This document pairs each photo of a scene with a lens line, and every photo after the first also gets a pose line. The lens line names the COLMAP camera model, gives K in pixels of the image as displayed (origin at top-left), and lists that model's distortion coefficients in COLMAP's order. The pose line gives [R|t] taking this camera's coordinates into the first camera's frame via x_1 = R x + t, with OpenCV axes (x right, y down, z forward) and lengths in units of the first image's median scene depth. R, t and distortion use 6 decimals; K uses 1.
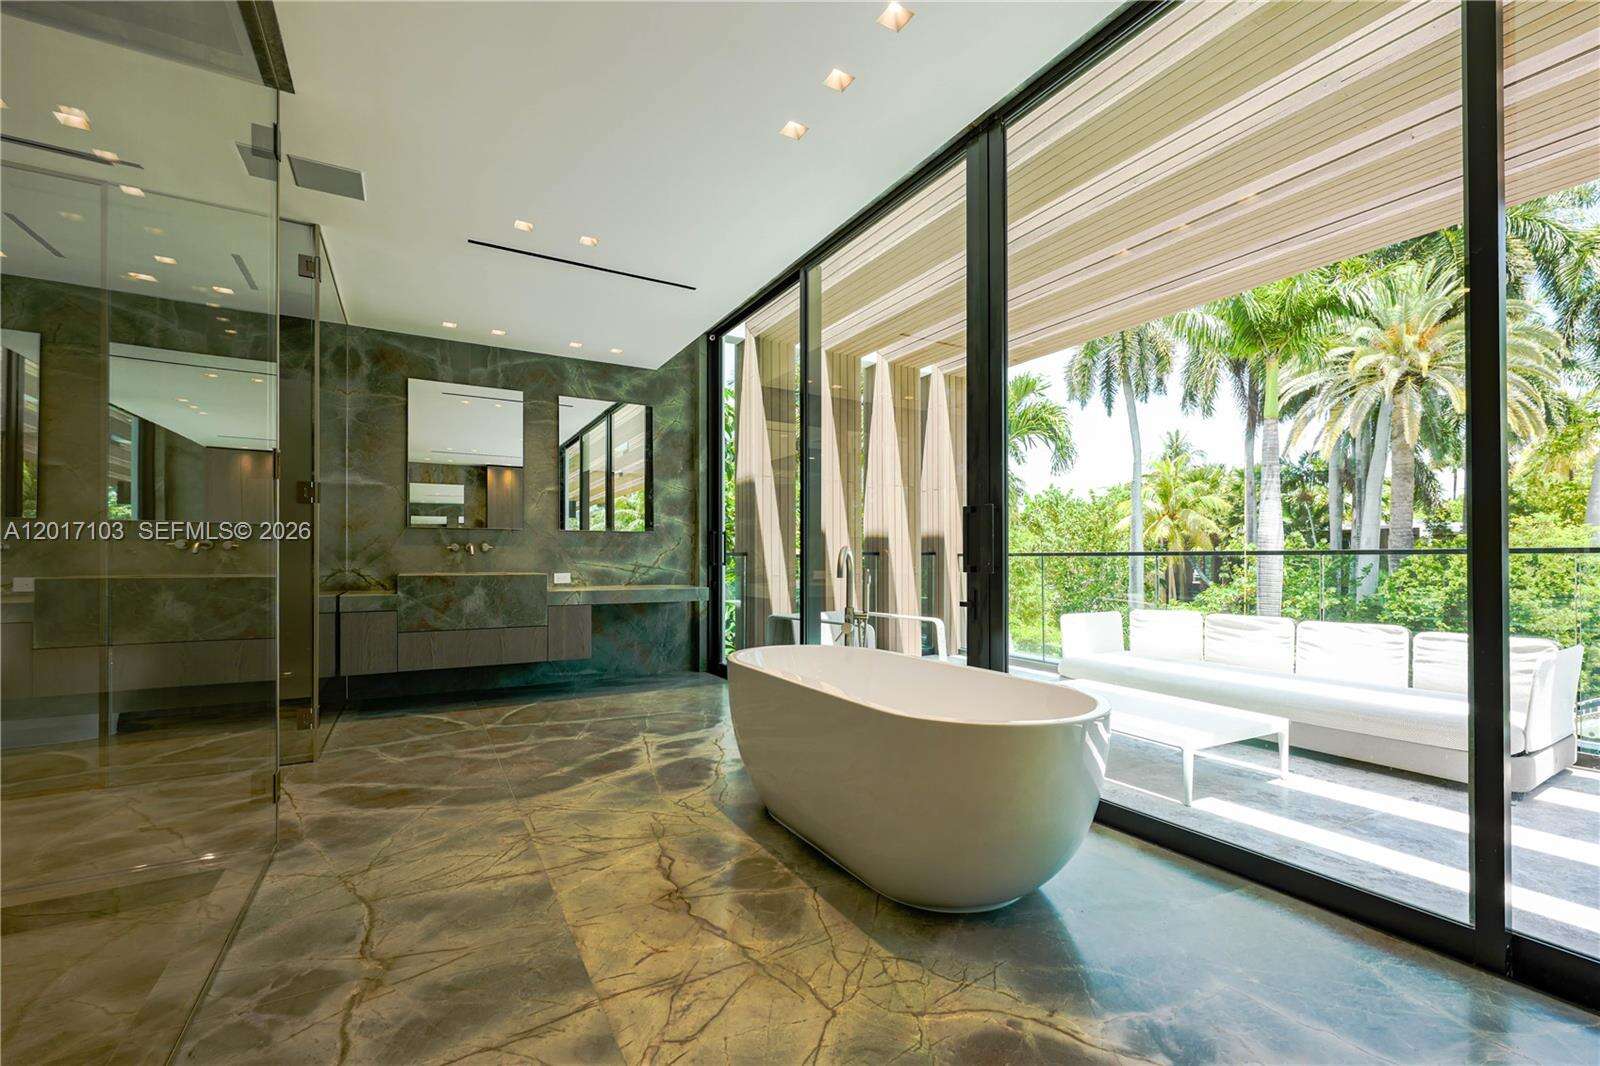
lens RADIAL K [[673.4, 0, 796.0], [0, 673.4, 563.3], [0, 0, 1]] dist [-0.001346, -0.000118]
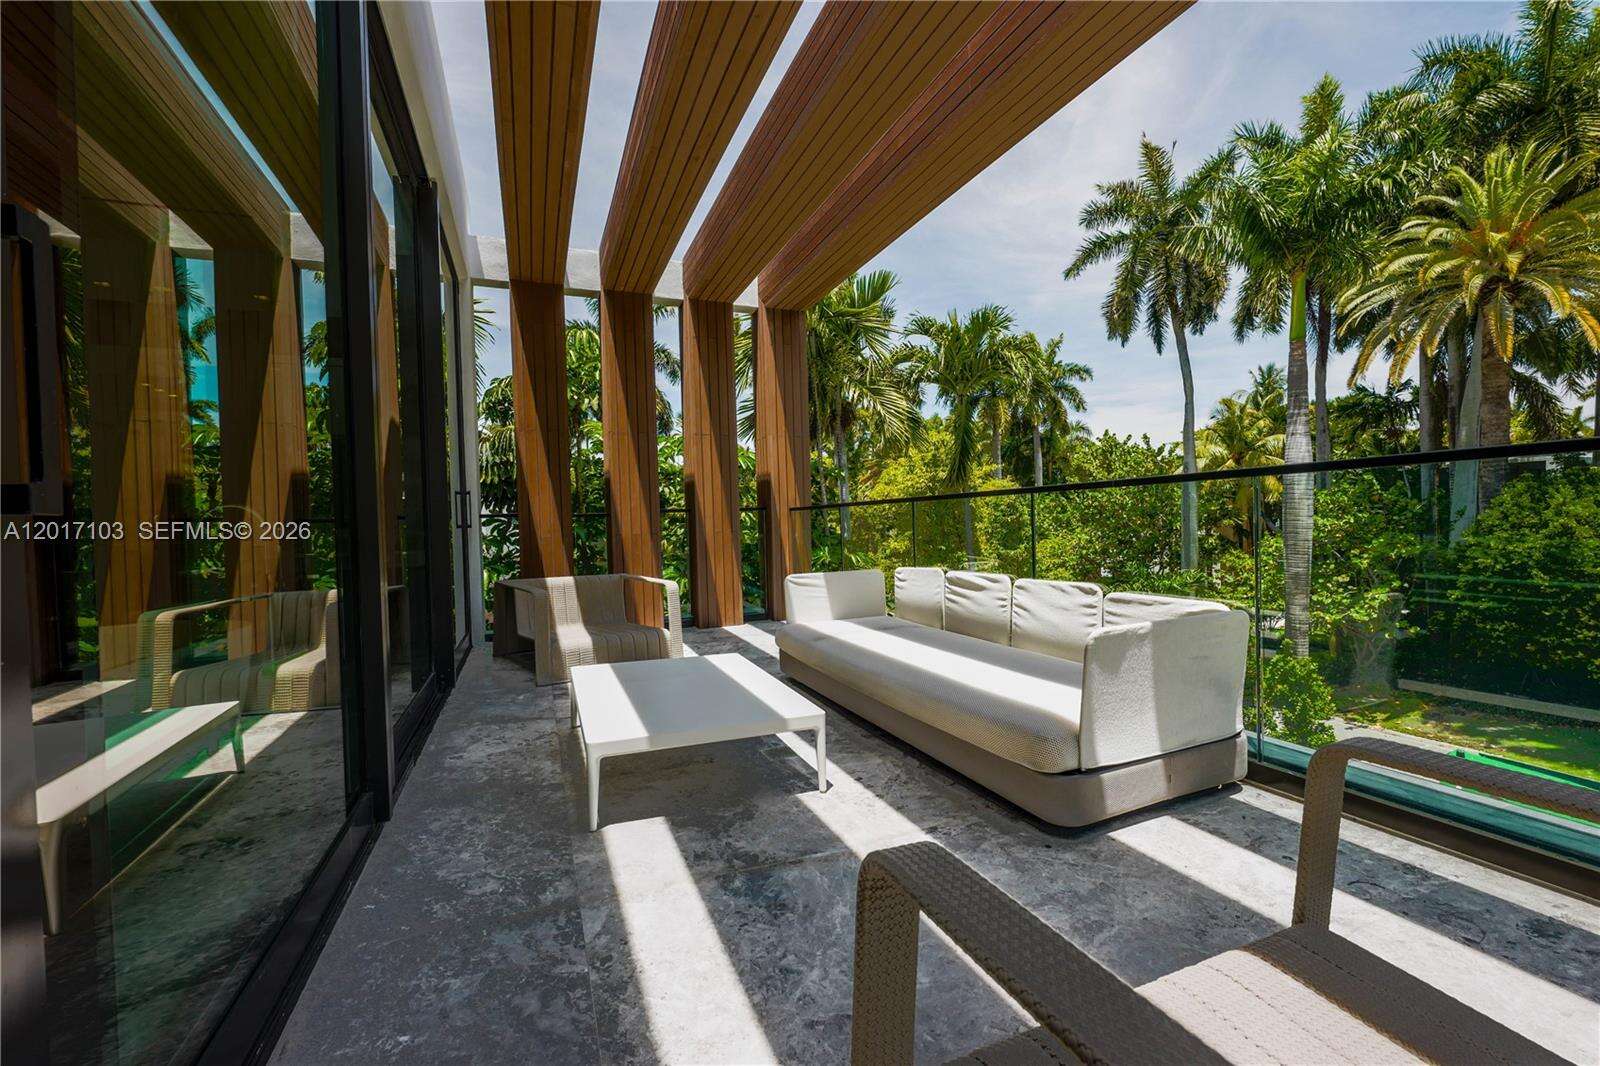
lens RADIAL K [[667.7, 0, 800.0], [0, 667.7, 533.0], [0, 0, 1]] dist [-0.000601, -0.000446]
pose [[0.991148, -0.023728, -0.130626, 0.141365], [0.025665, 0.999584, 0.013167, 0.003912], [0.130260, -0.016403, 0.991344, 0.046242]]
